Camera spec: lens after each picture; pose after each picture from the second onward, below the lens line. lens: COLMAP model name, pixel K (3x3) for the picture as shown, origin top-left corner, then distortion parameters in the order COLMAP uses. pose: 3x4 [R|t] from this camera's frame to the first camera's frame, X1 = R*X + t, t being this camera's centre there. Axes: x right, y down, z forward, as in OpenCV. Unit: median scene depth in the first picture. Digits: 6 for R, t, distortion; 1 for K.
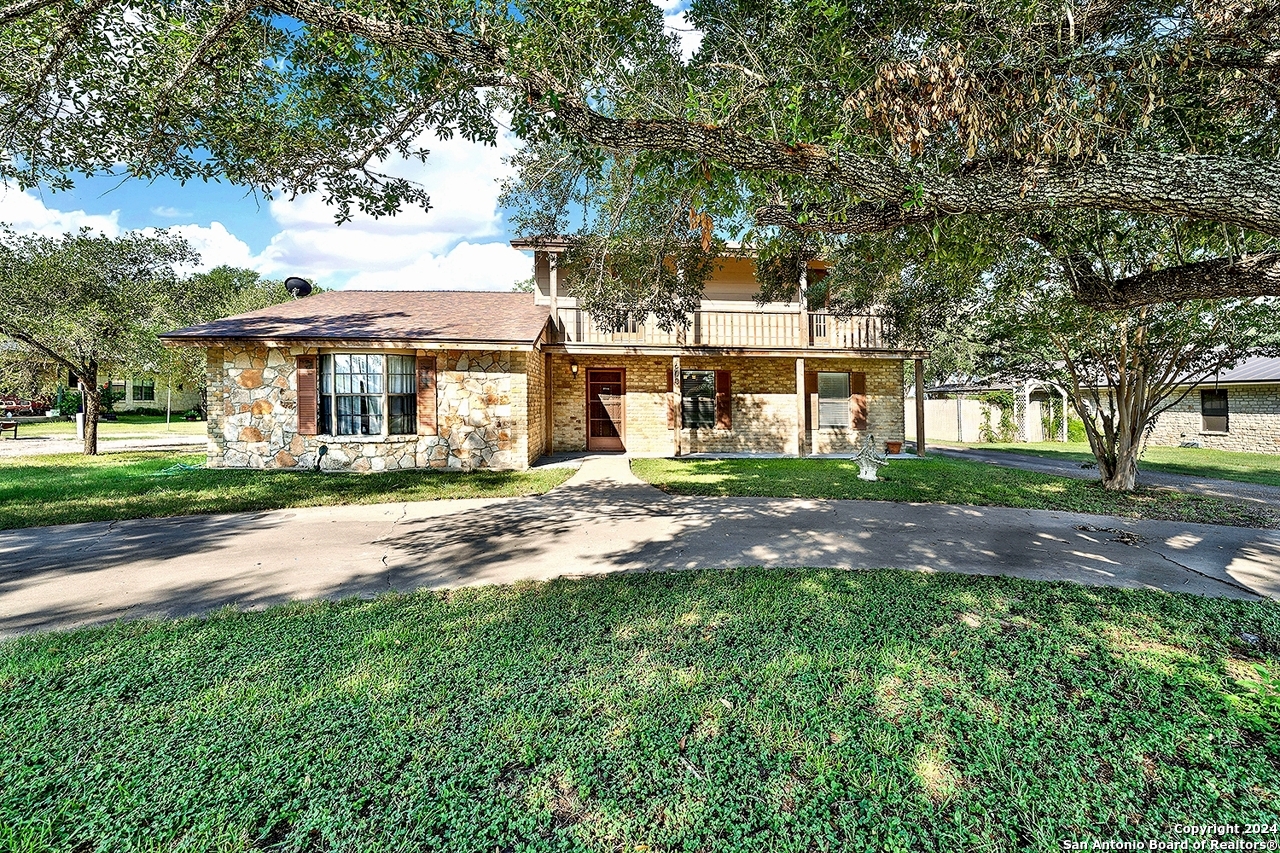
lens RADIAL K [[543.4, 0, 636.7], [0, 543.4, 418.6], [0, 0, 1]] dist [-0.016077, 0.000870]
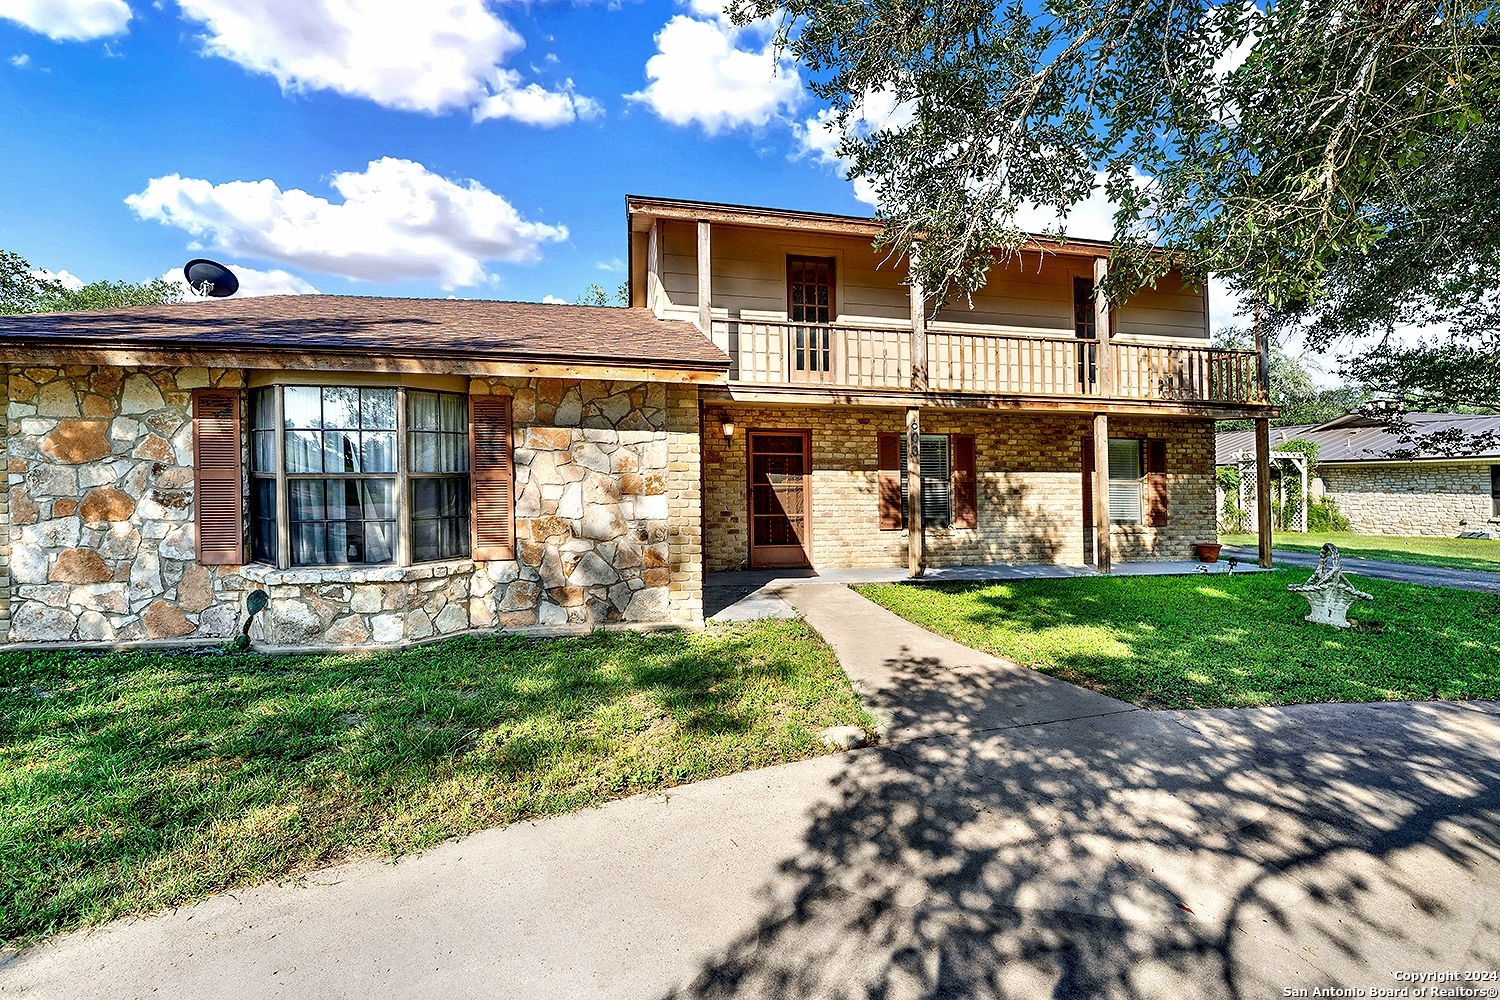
lens RADIAL K [[636.8, 0, 749.2], [0, 636.8, 501.2], [0, 0, 1]] dist [-0.016077, 0.000870]
pose [[0.992156, -0.007970, 0.124755, -0.231333], [0.007814, 0.999968, 0.001738, -0.020834], [-0.124765, -0.000749, 0.992186, 0.414960]]
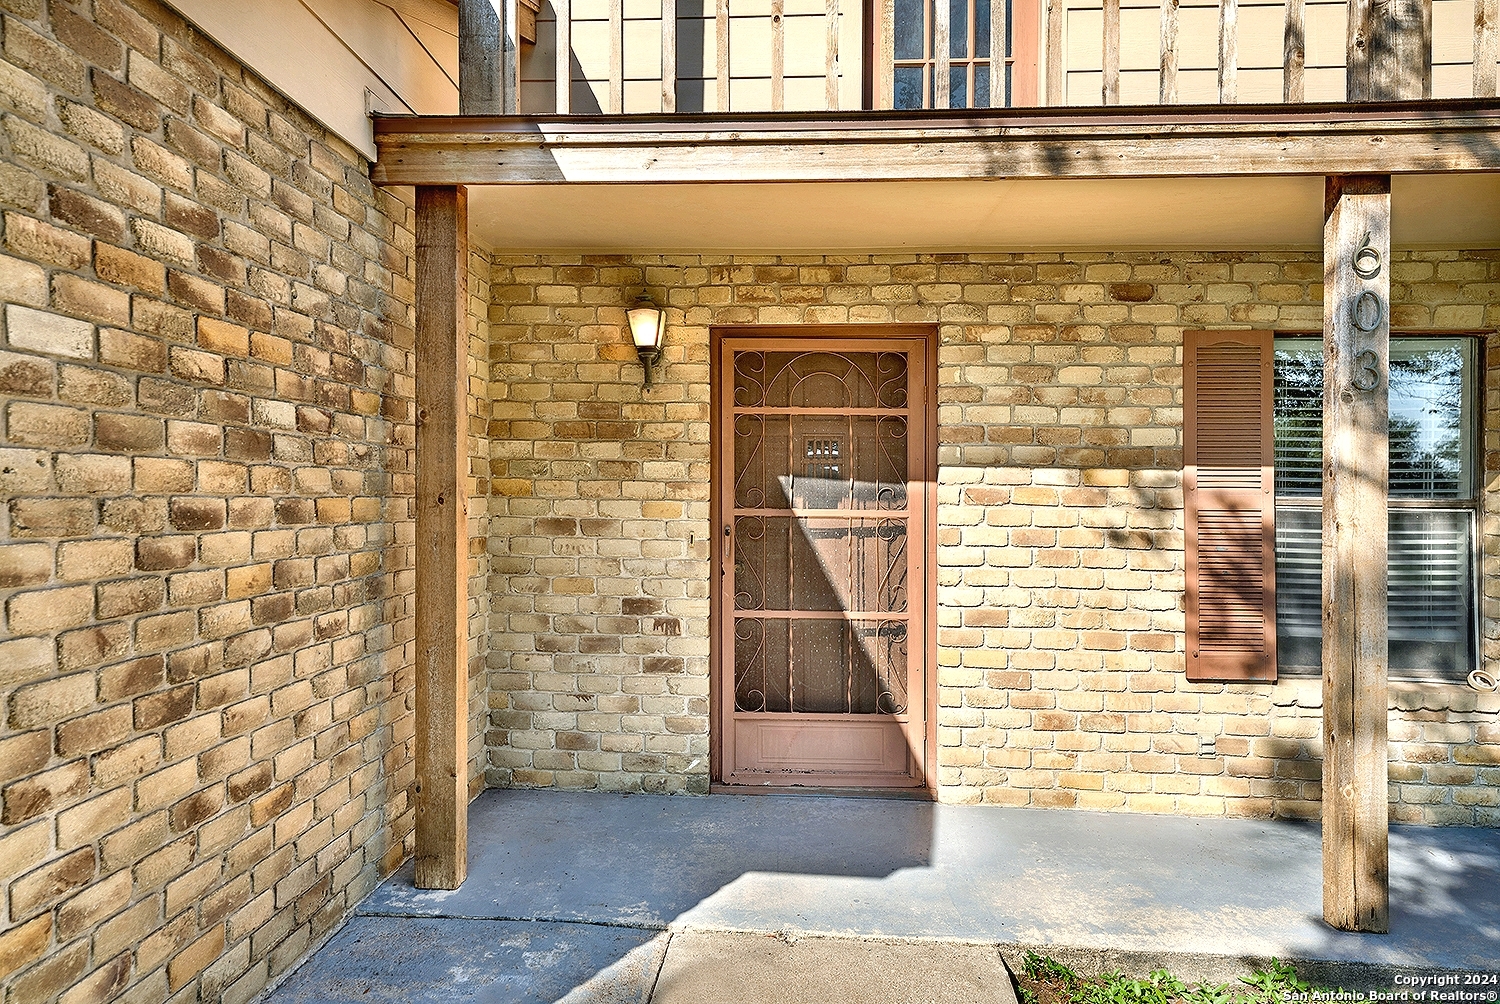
lens RADIAL K [[862.4, 0, 756.6], [0, 862.4, 516.3], [0, 0, 1]] dist [0.007417, 0.001189]
pose [[0.989977, 0.010074, -0.140870, -0.049953], [-0.008905, 0.999920, 0.008928, -0.044483], [0.140948, -0.007584, 0.989988, 0.943942]]
